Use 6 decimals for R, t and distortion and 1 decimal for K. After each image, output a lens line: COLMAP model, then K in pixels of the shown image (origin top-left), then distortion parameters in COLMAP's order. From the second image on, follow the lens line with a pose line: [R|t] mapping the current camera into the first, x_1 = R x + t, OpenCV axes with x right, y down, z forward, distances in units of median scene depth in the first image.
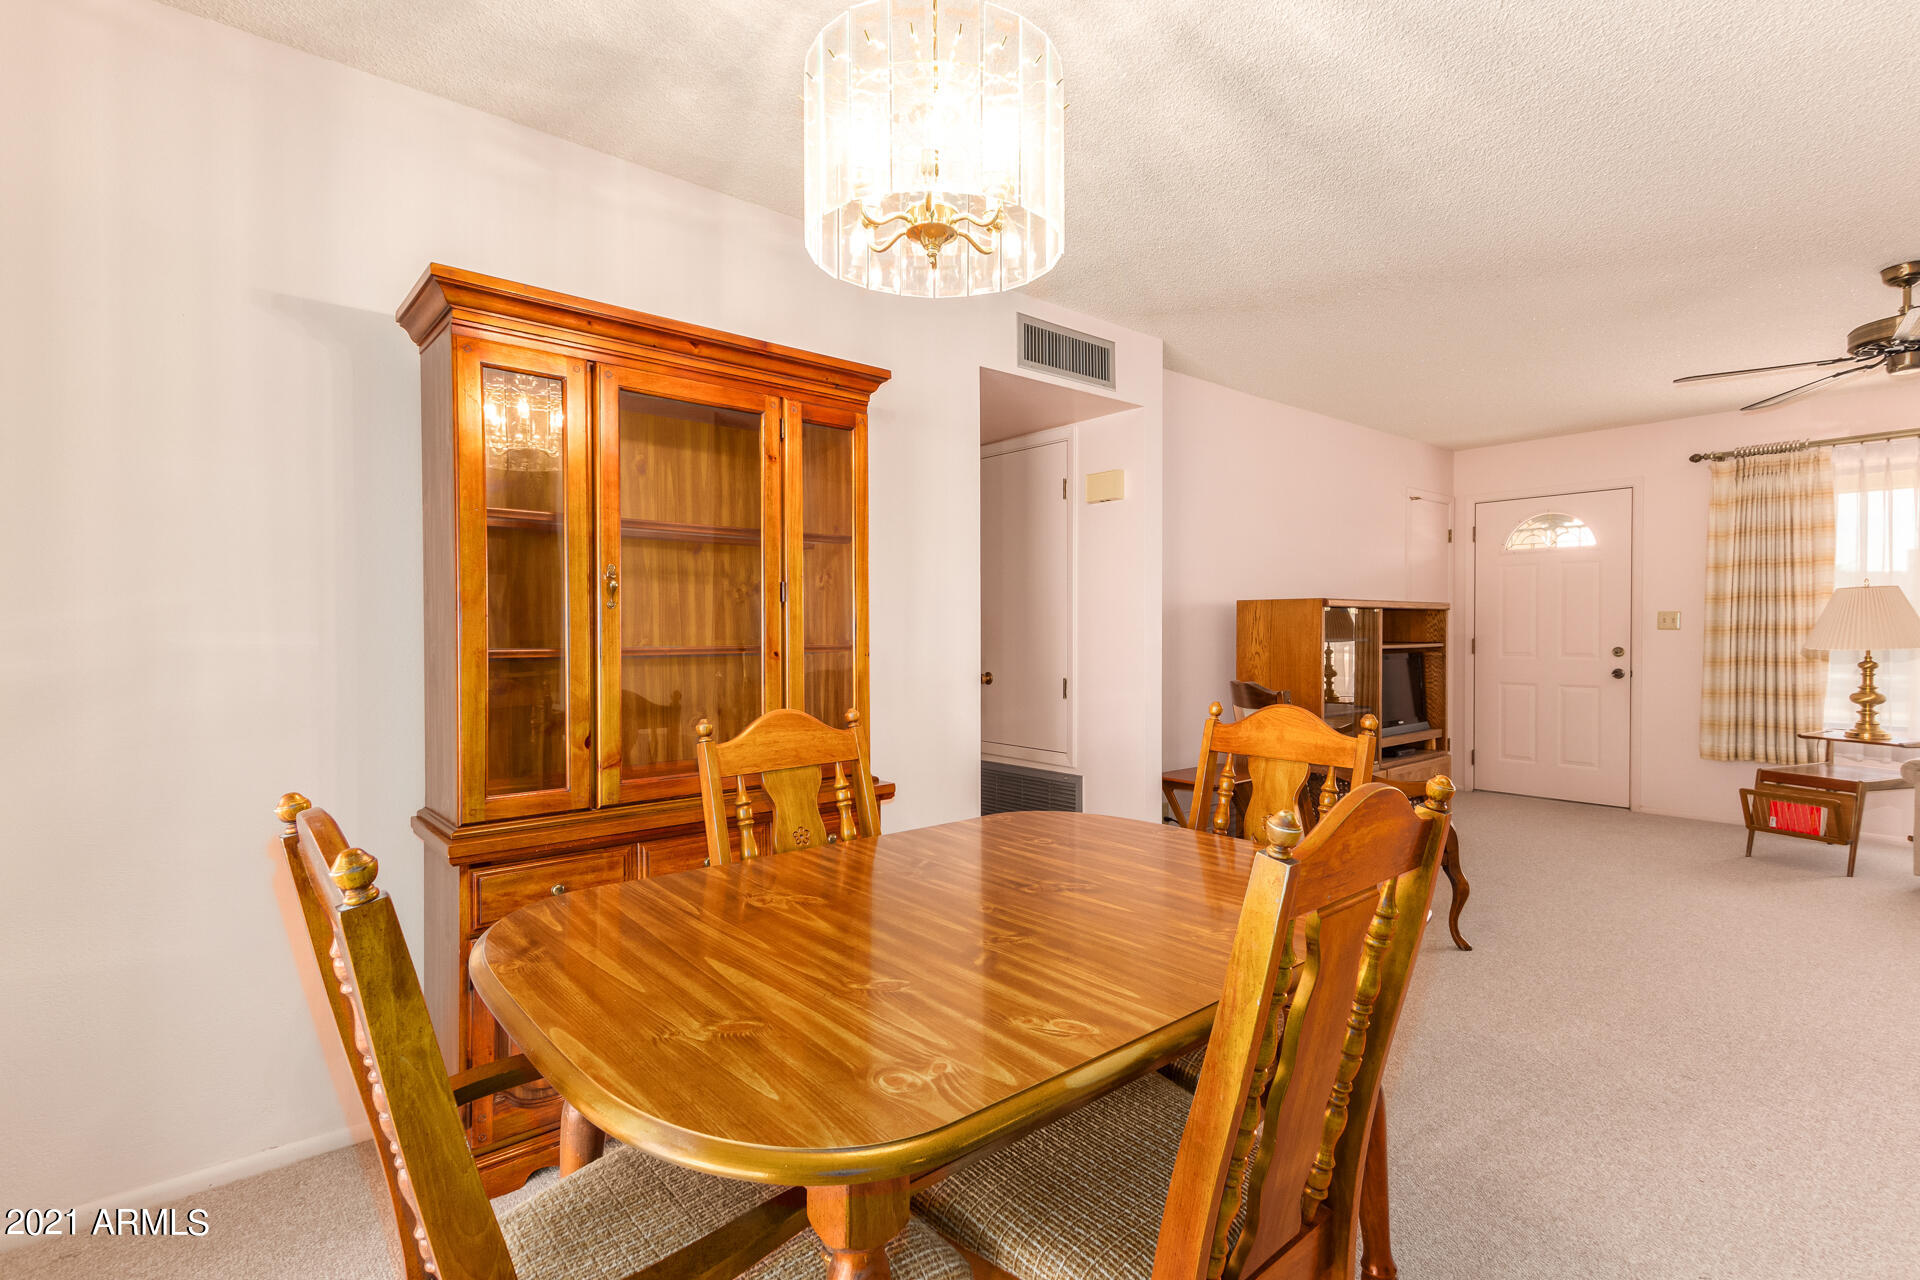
lens RADIAL K [[937.5, 0, 960.8], [0, 937.5, 642.4], [0, 0, 1]] dist [0.005265, 0.000588]
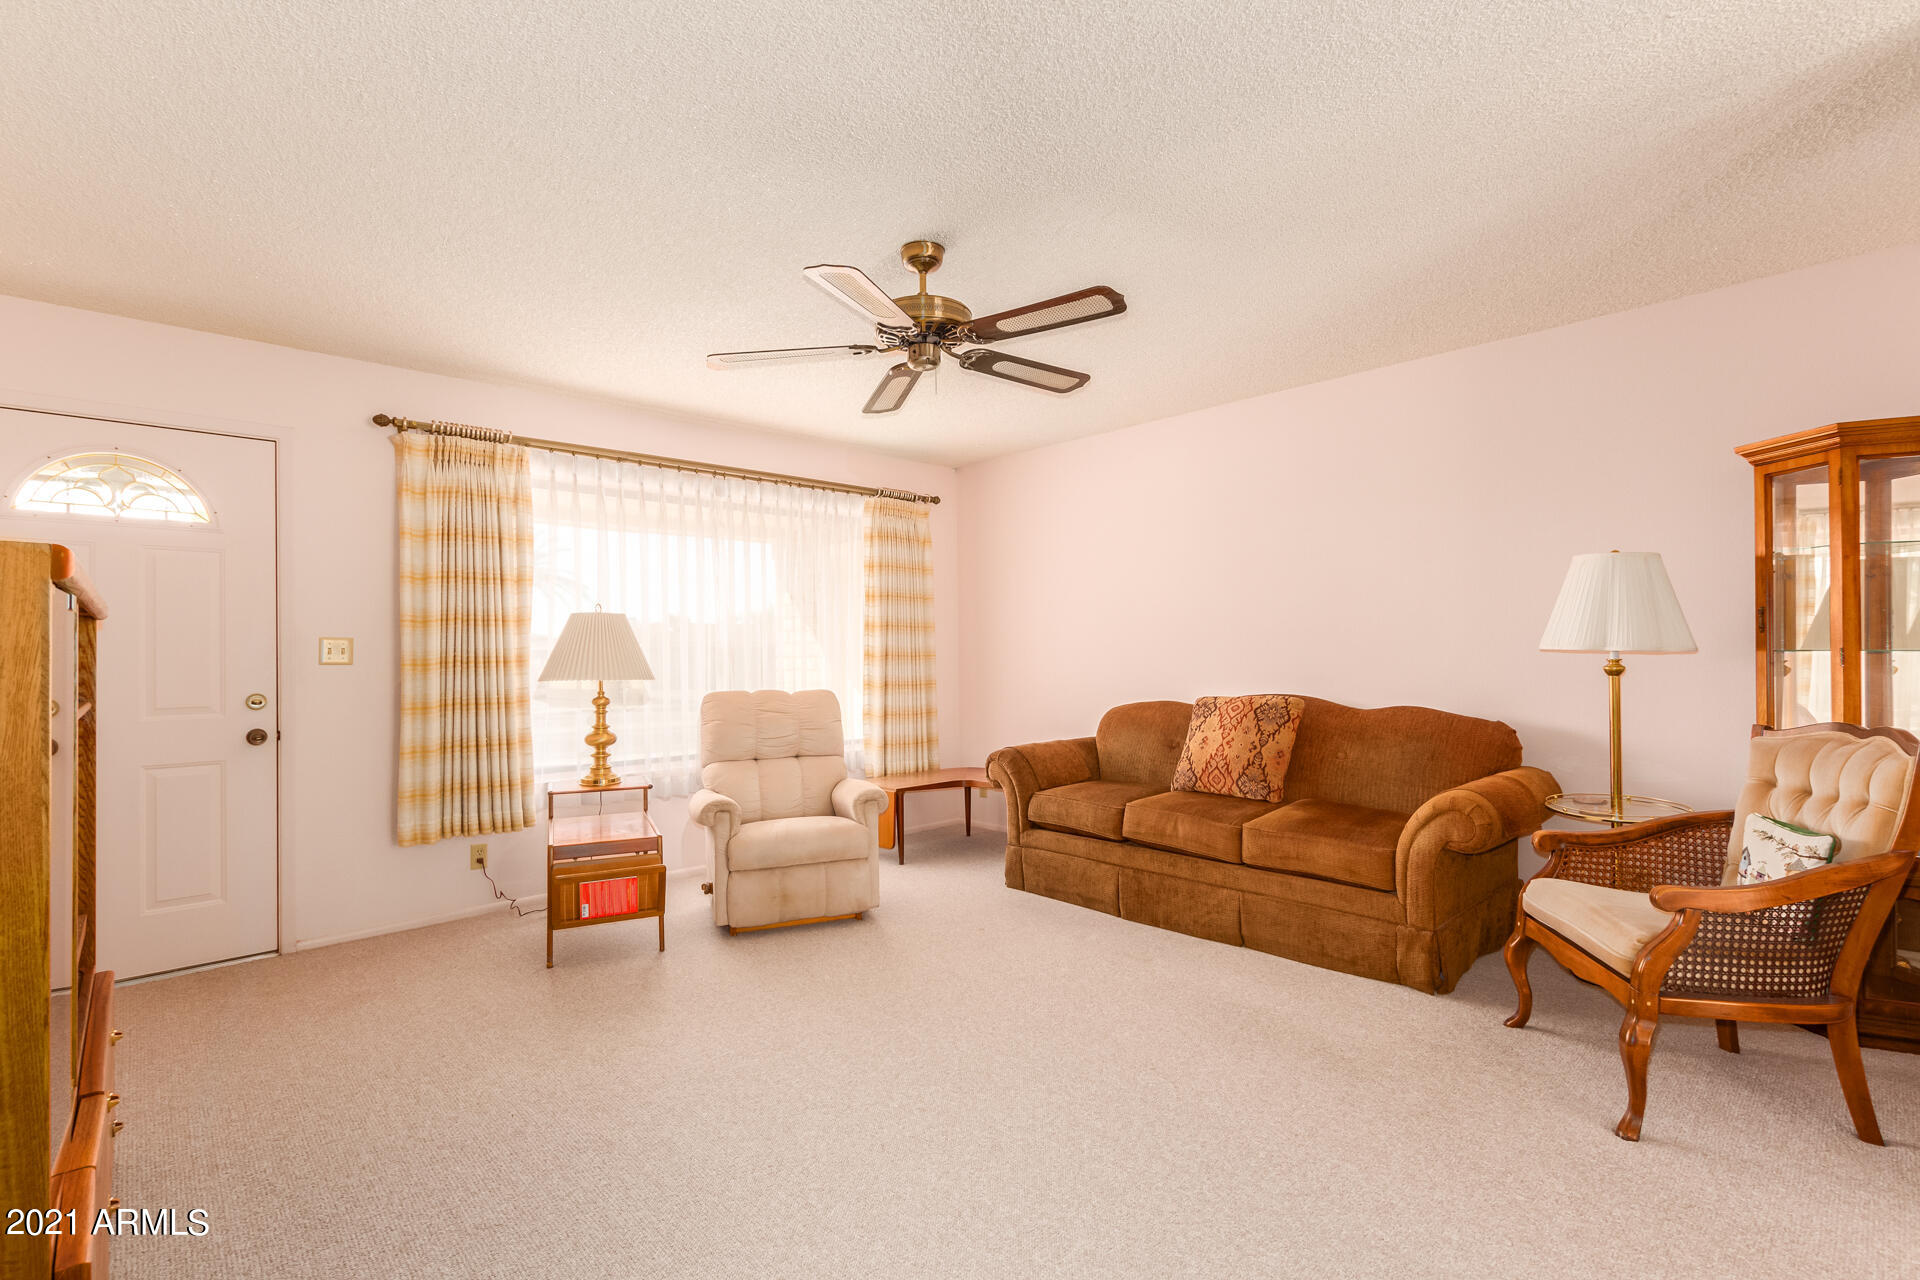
lens RADIAL K [[872.0, 0, 952.4], [0, 872.0, 649.3], [0, 0, 1]] dist [-0.002456, -0.003623]
pose [[-0.059414, 0.008240, 0.998199, 0.116382], [0.025125, 0.999661, -0.006757, -0.010371], [-0.997917, 0.024678, -0.059601, 0.665287]]
